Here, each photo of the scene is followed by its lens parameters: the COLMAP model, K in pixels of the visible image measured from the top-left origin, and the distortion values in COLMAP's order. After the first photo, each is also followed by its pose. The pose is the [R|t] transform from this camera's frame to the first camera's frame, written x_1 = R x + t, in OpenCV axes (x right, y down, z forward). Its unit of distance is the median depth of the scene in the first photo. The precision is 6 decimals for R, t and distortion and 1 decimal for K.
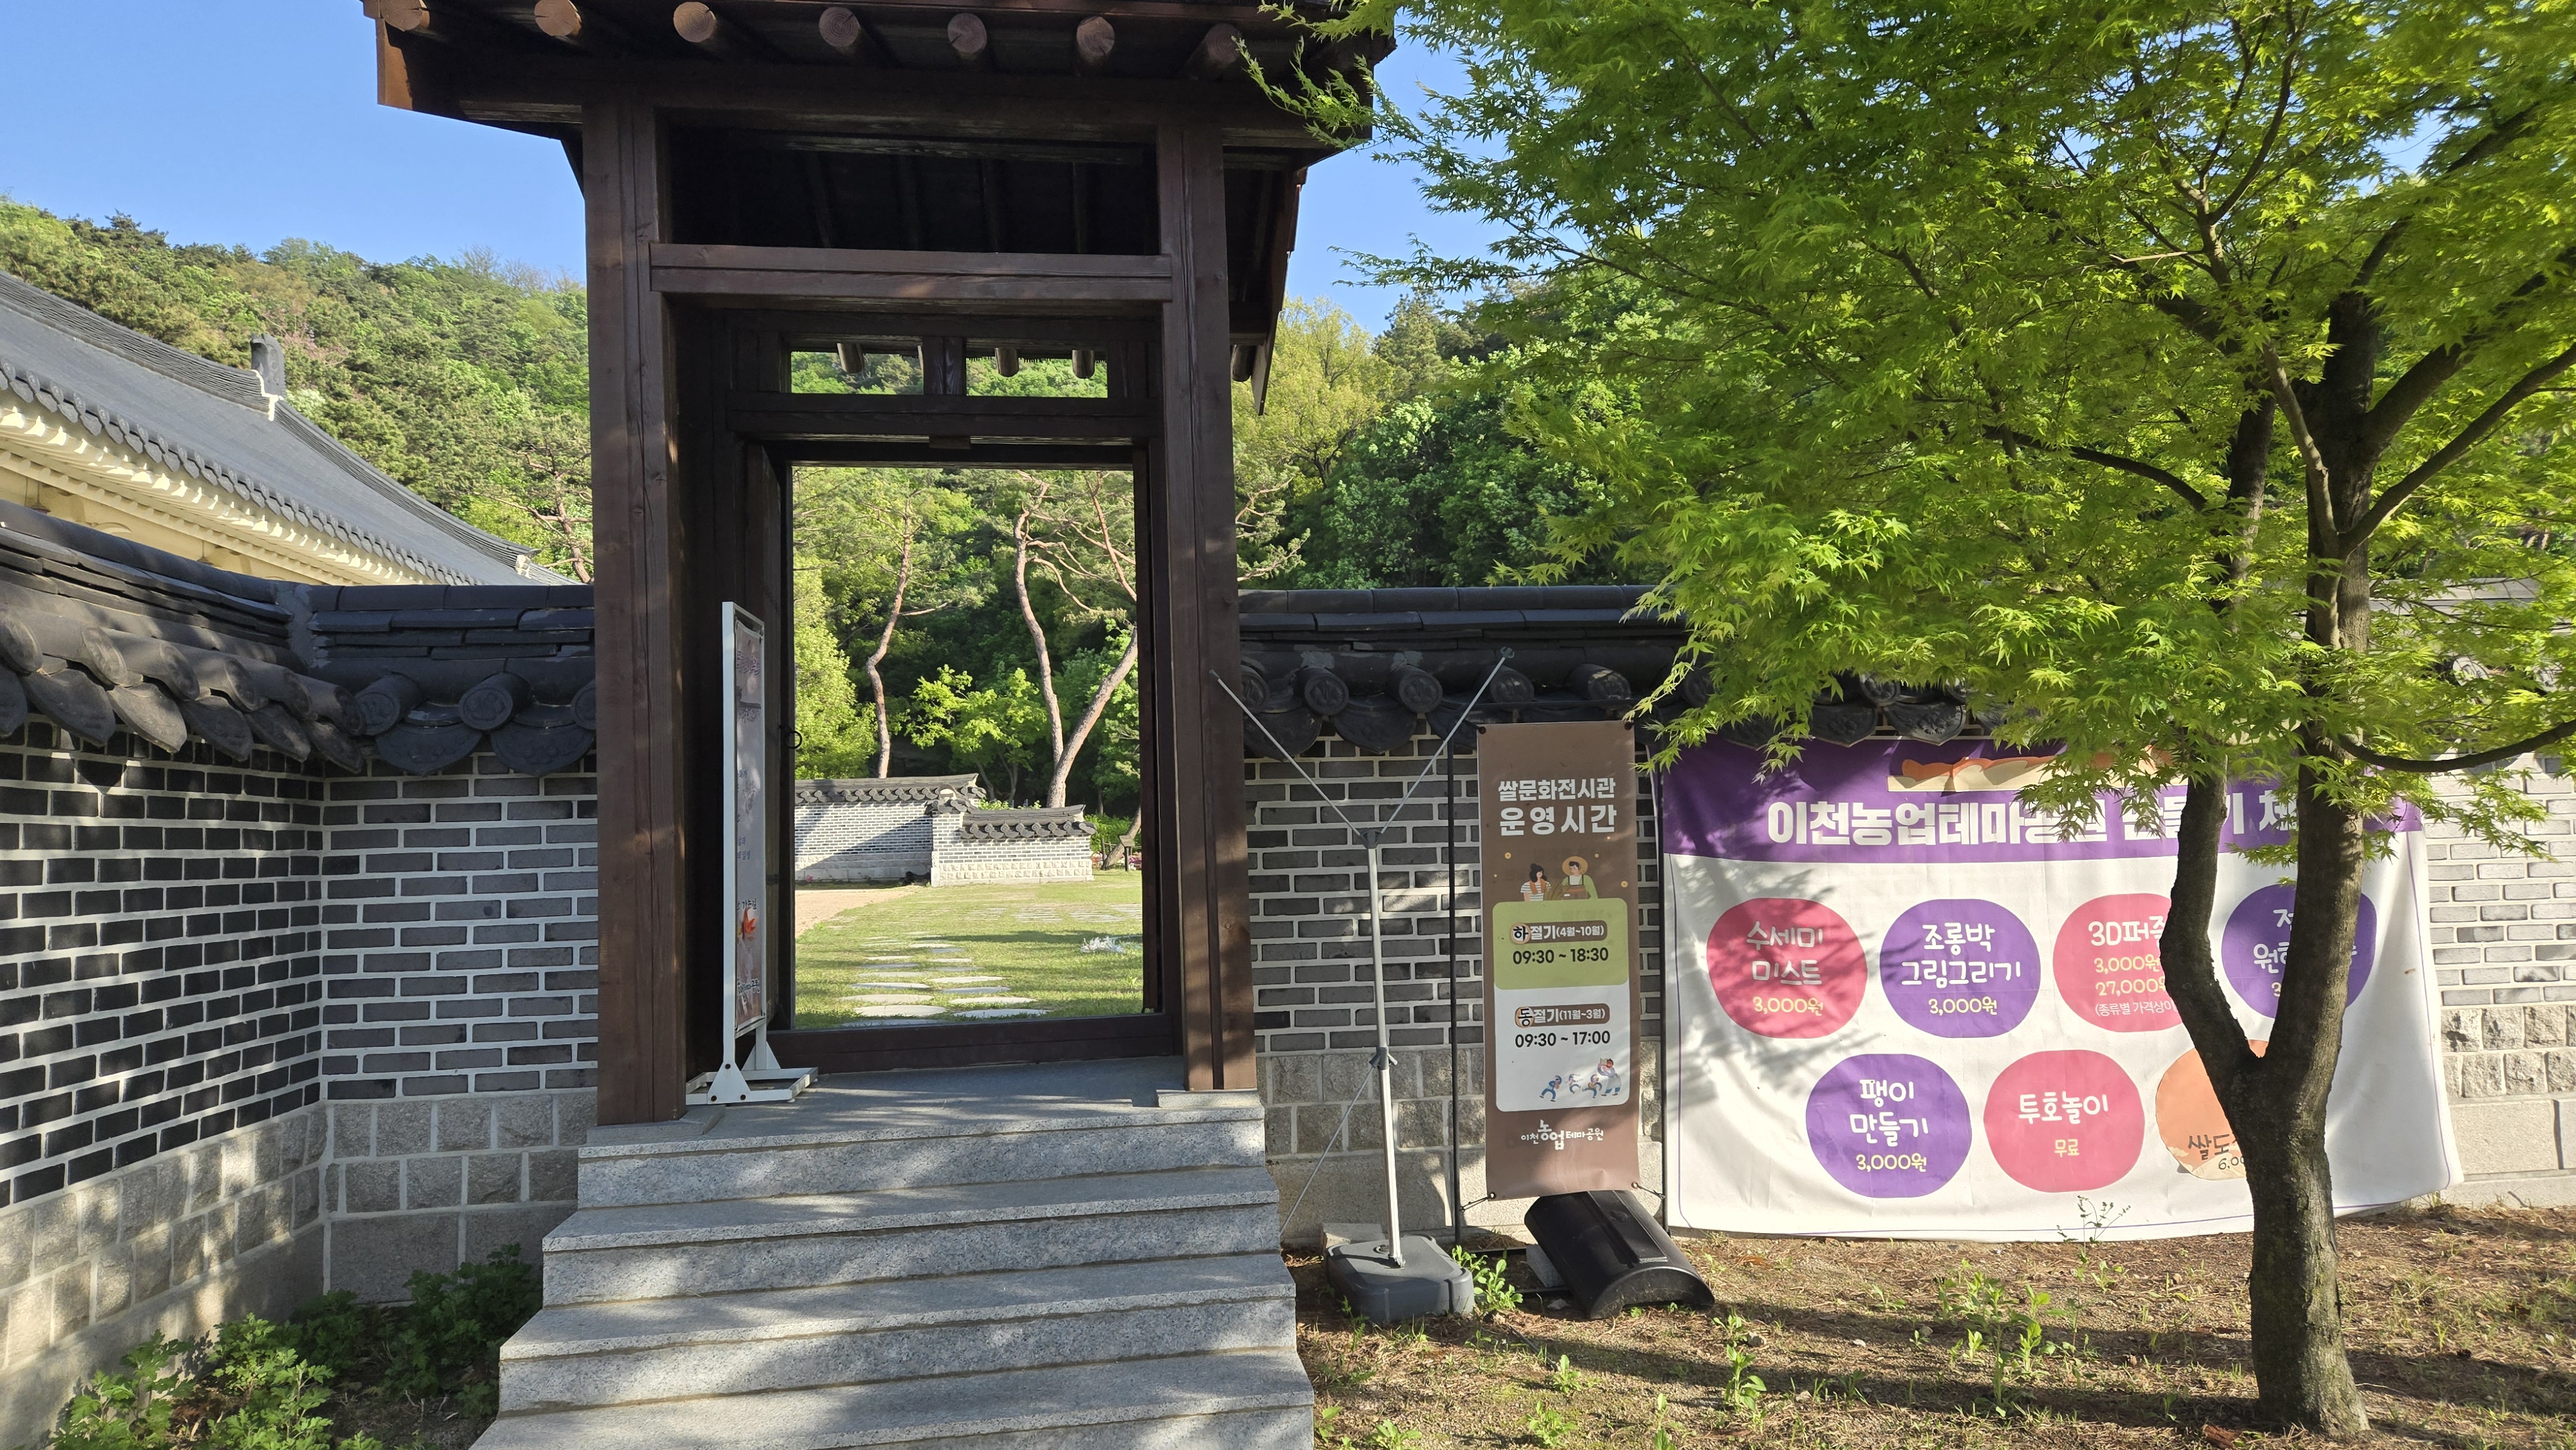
lens RADIAL K [[1755.8, 0, 1300.0], [0, 1755.8, 723.4], [0, 0, 1]] dist [0.011837, 0.001240]
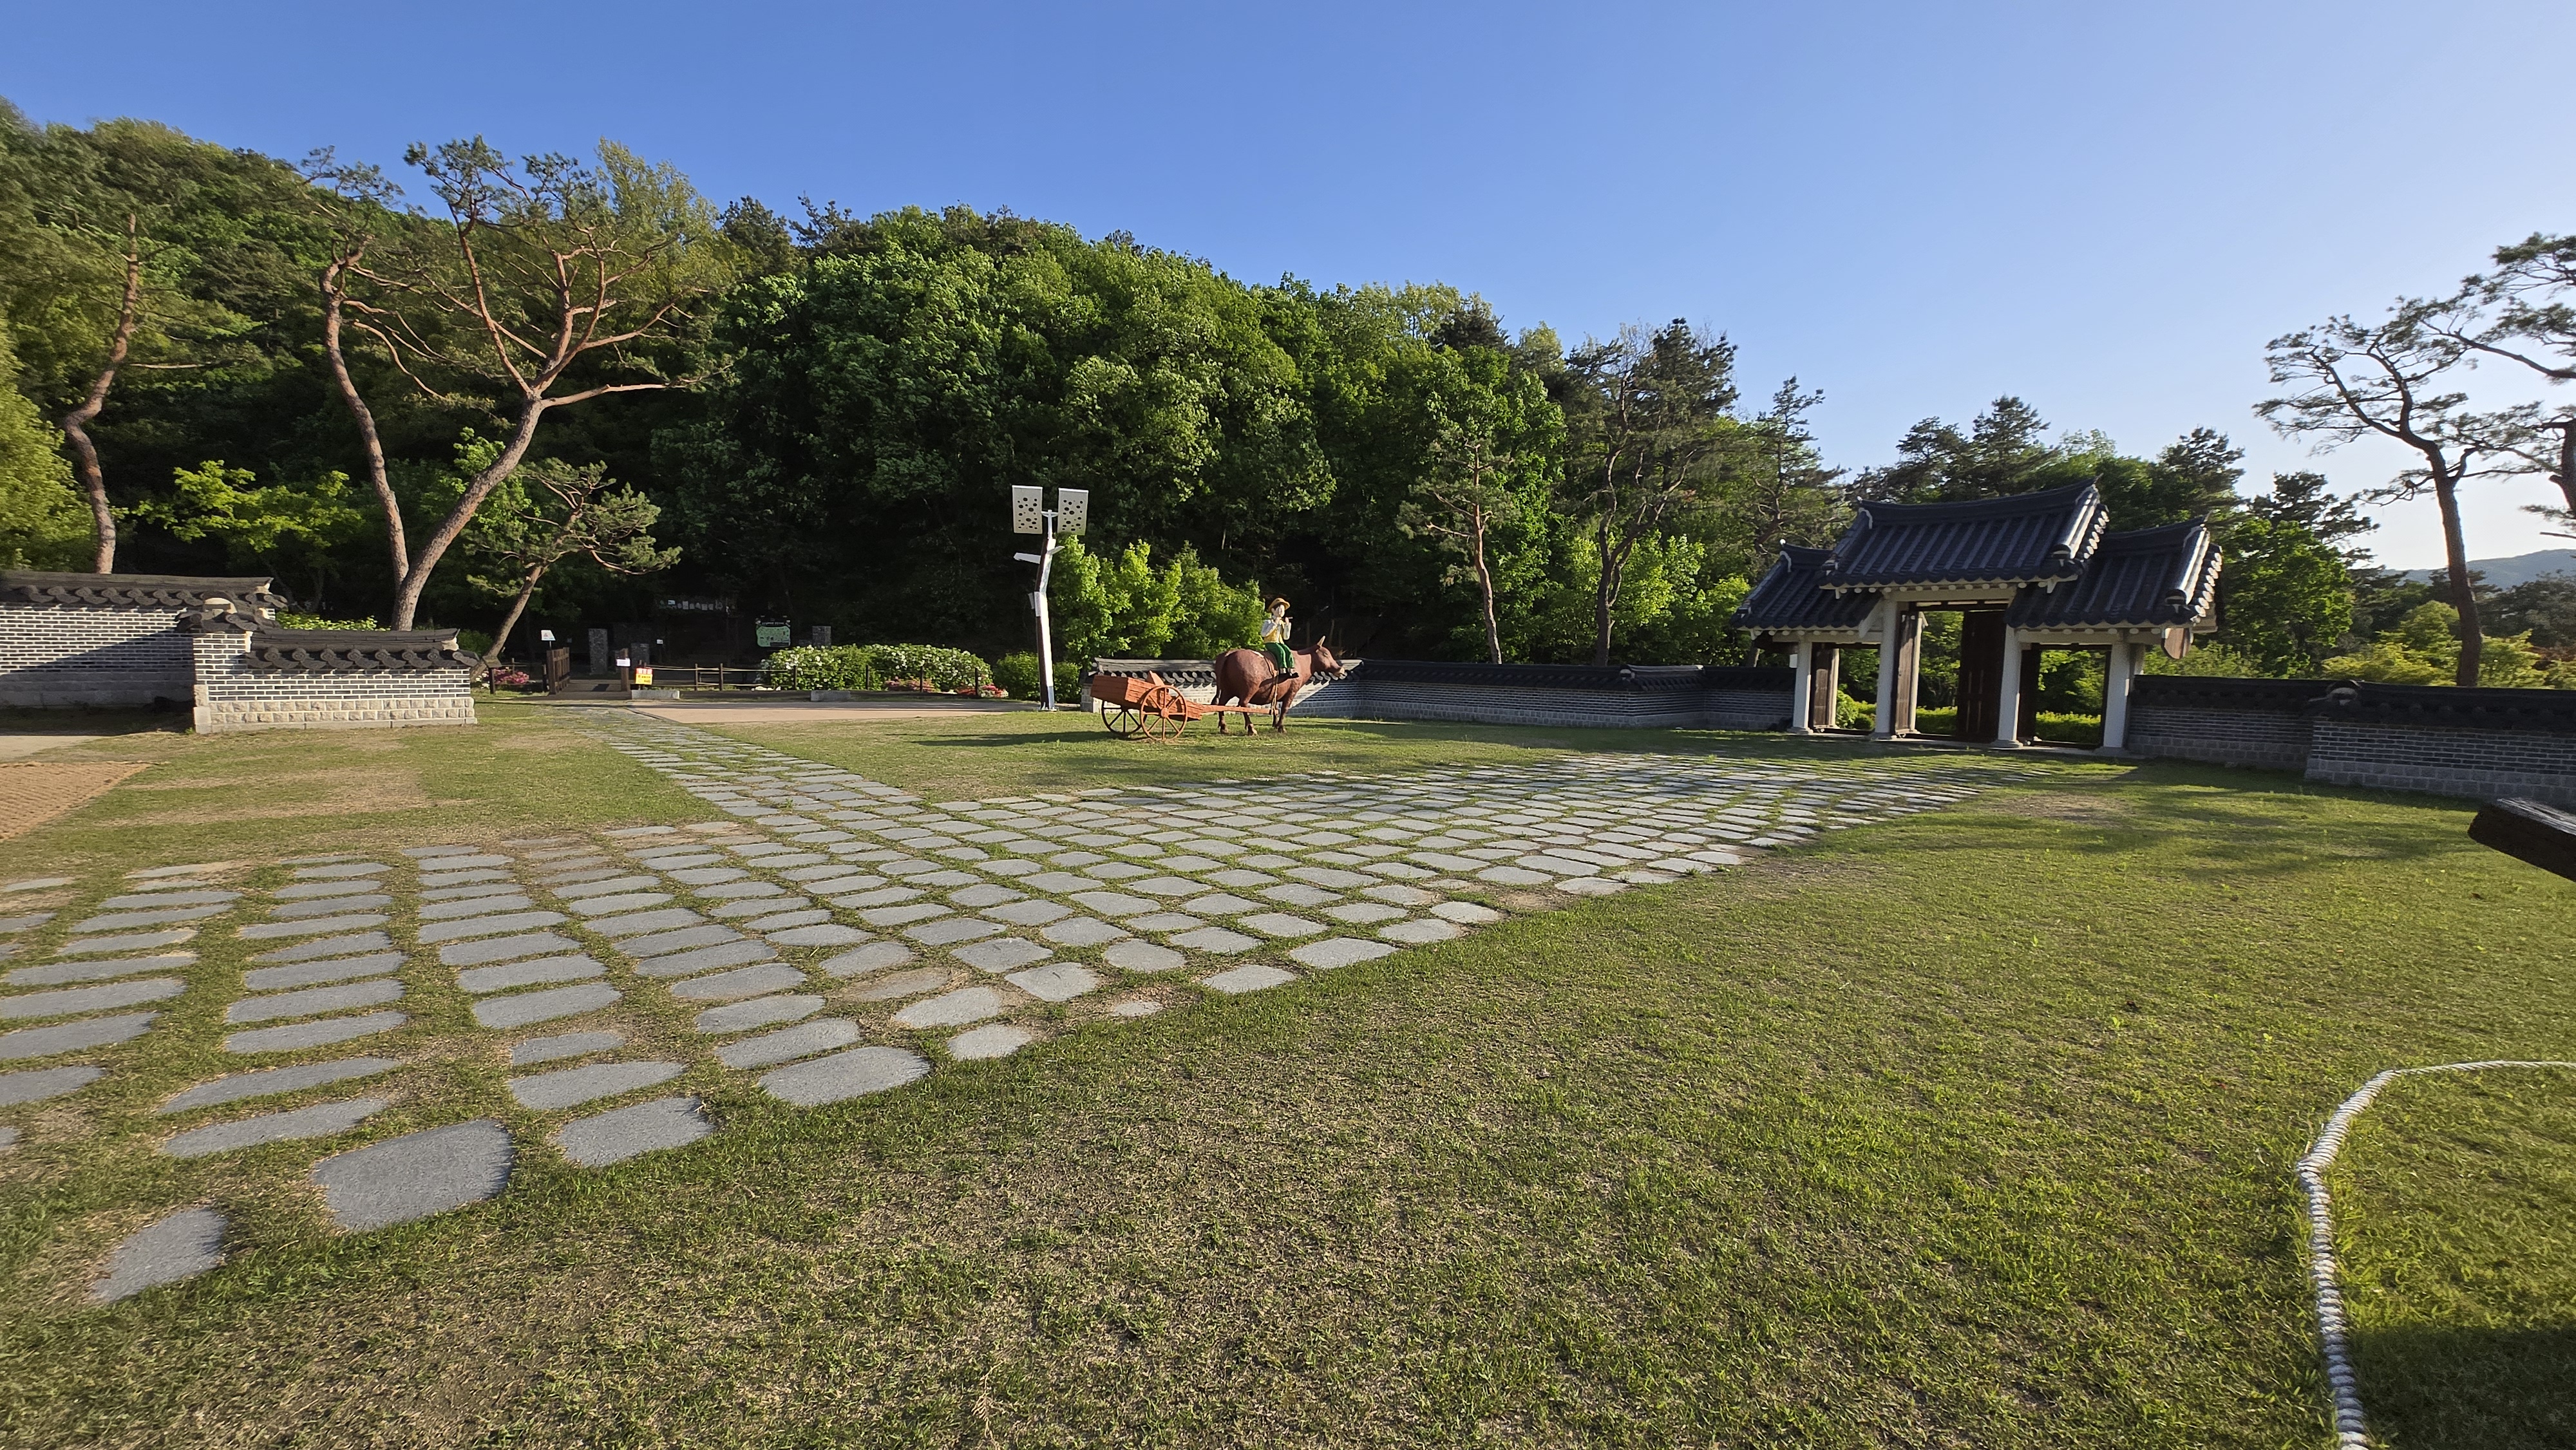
lens RADIAL K [[1039.4, 0, 1289.6], [0, 1039.4, 727.7], [0, 0, 1]] dist [0.001045, -0.000634]
pose [[0.827534, -0.004862, 0.561394, -0.062697], [-0.073826, 0.990337, 0.117401, 0.005945], [-0.556540, -0.138599, 0.819178, 0.325127]]
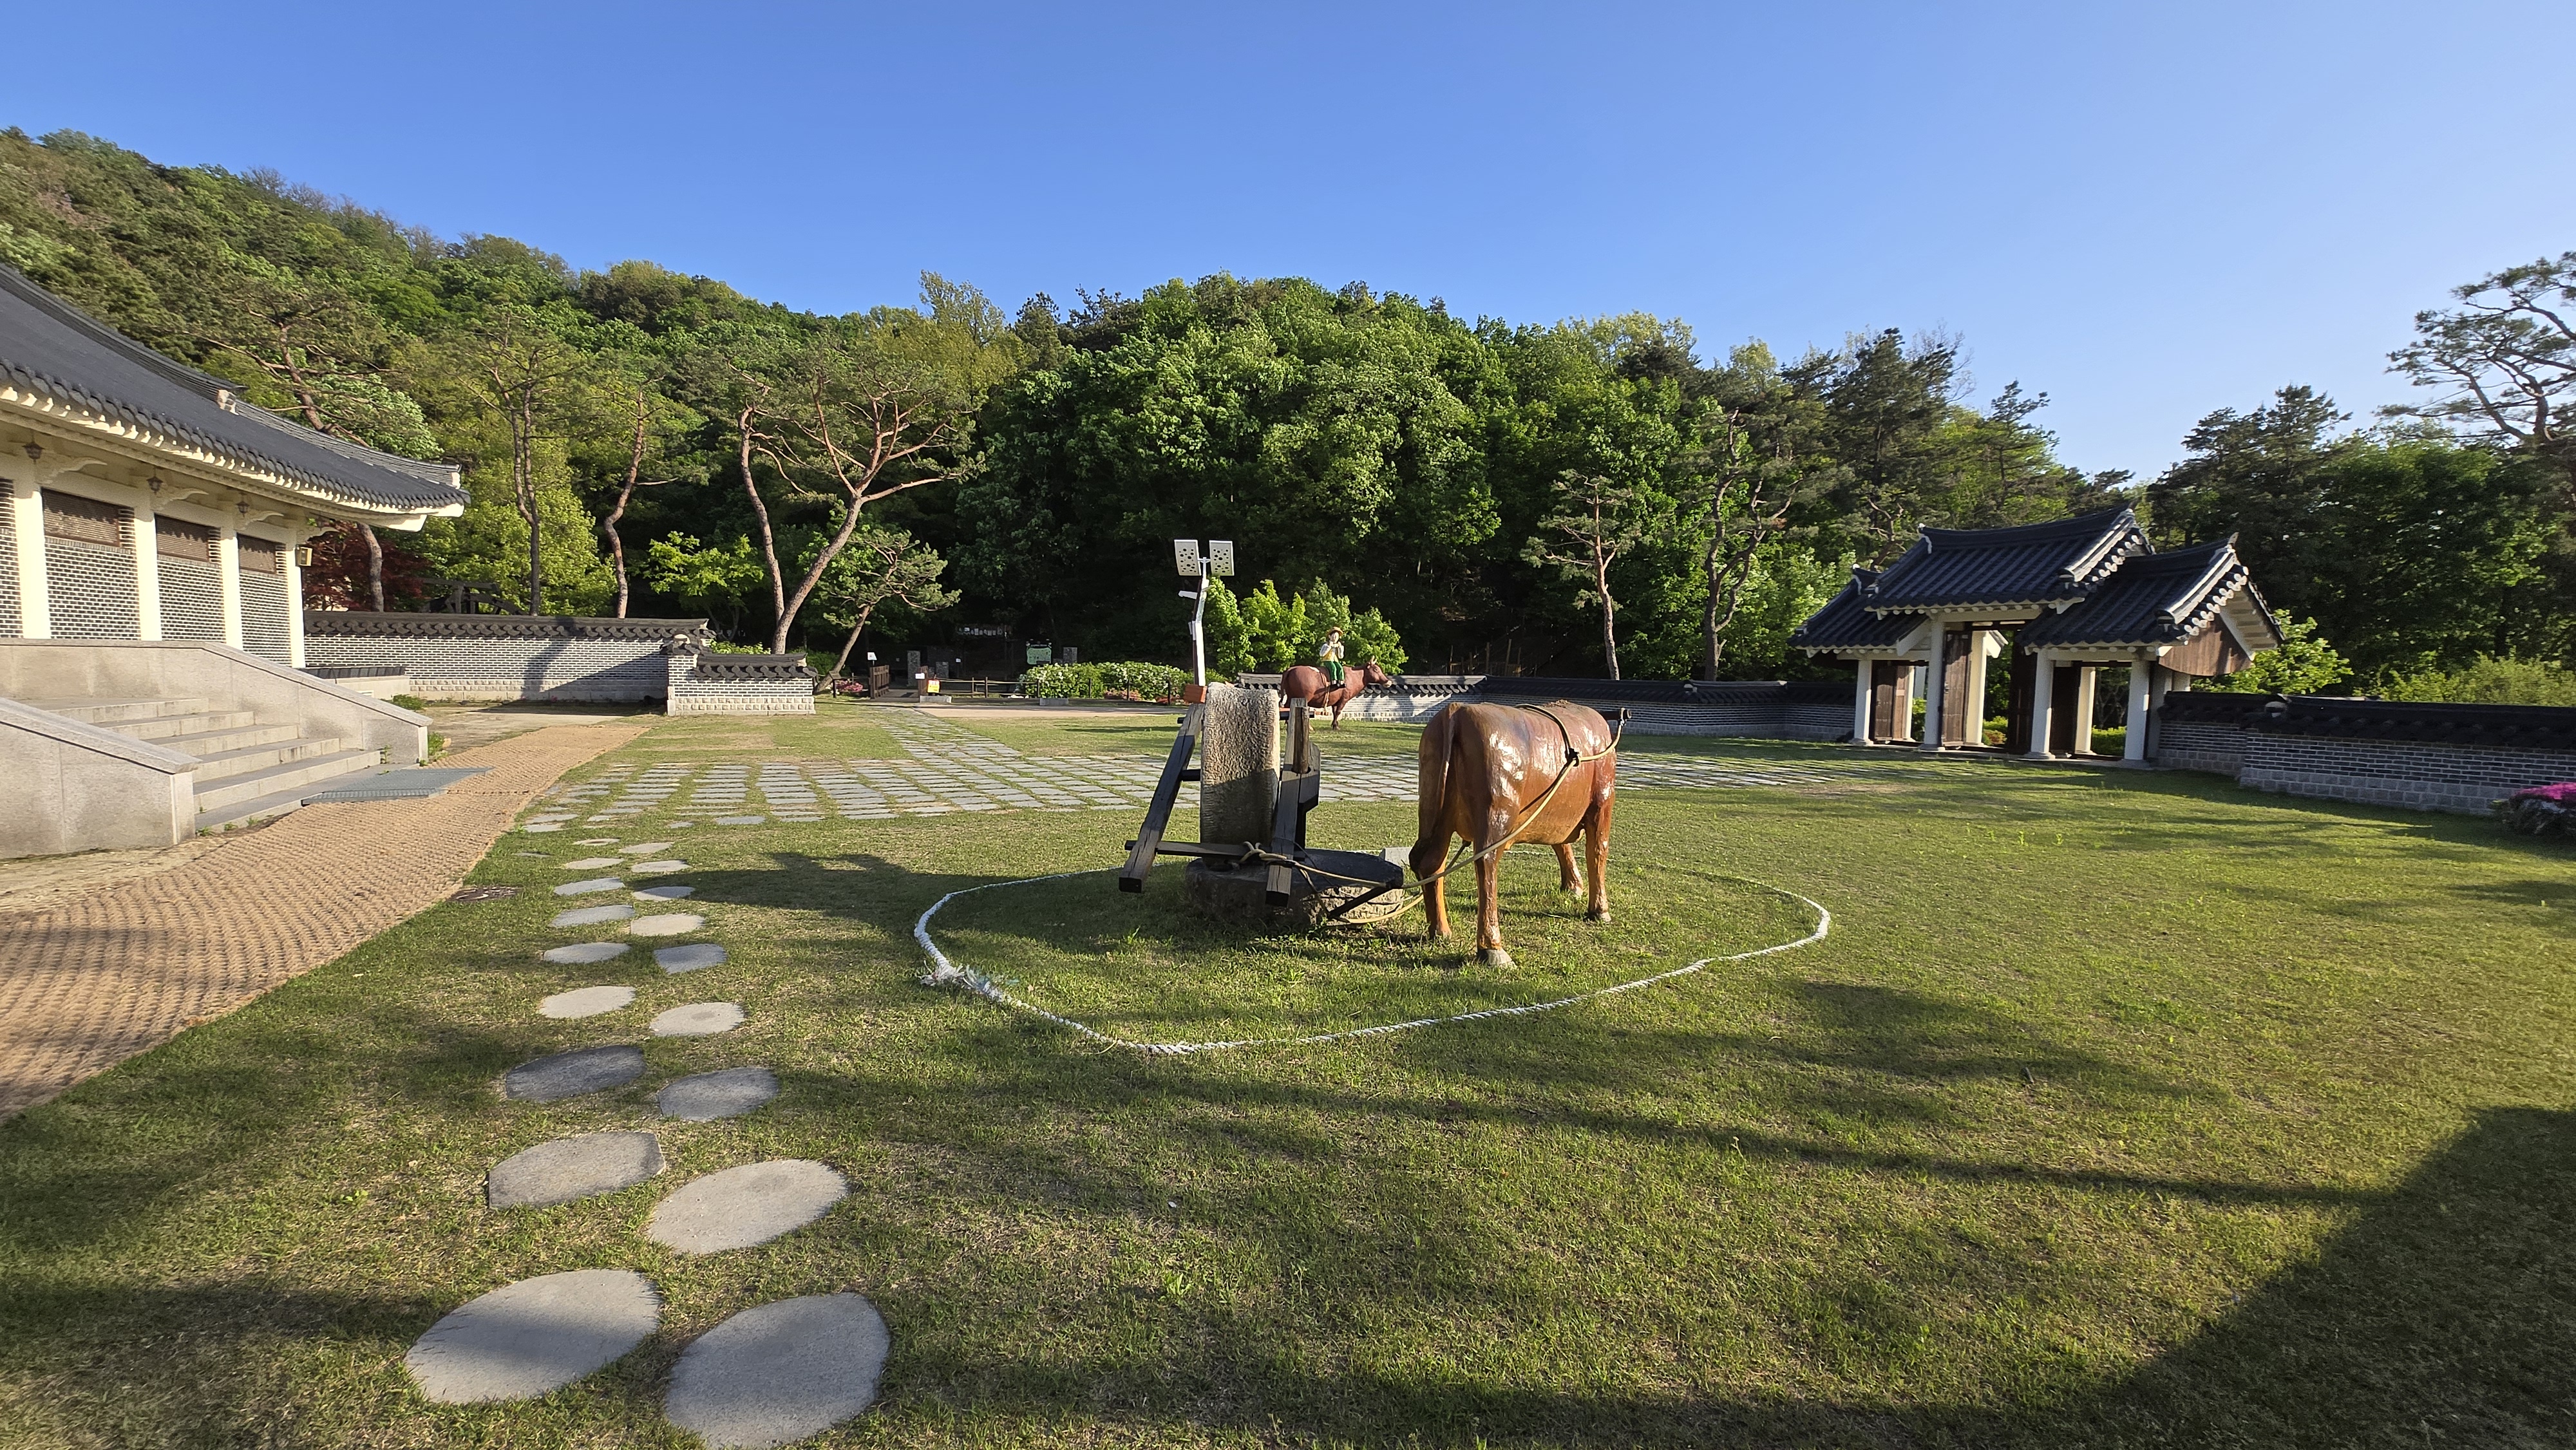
lens RADIAL K [[1039.4, 0, 1274.8], [0, 1039.4, 739.7], [0, 0, 1]] dist [0.001045, -0.000634]
pose [[0.948328, 0.016380, 0.316870, -0.033966], [-0.060537, 0.989662, 0.130015, -0.006551], [-0.311465, -0.142479, 0.939516, 0.165826]]
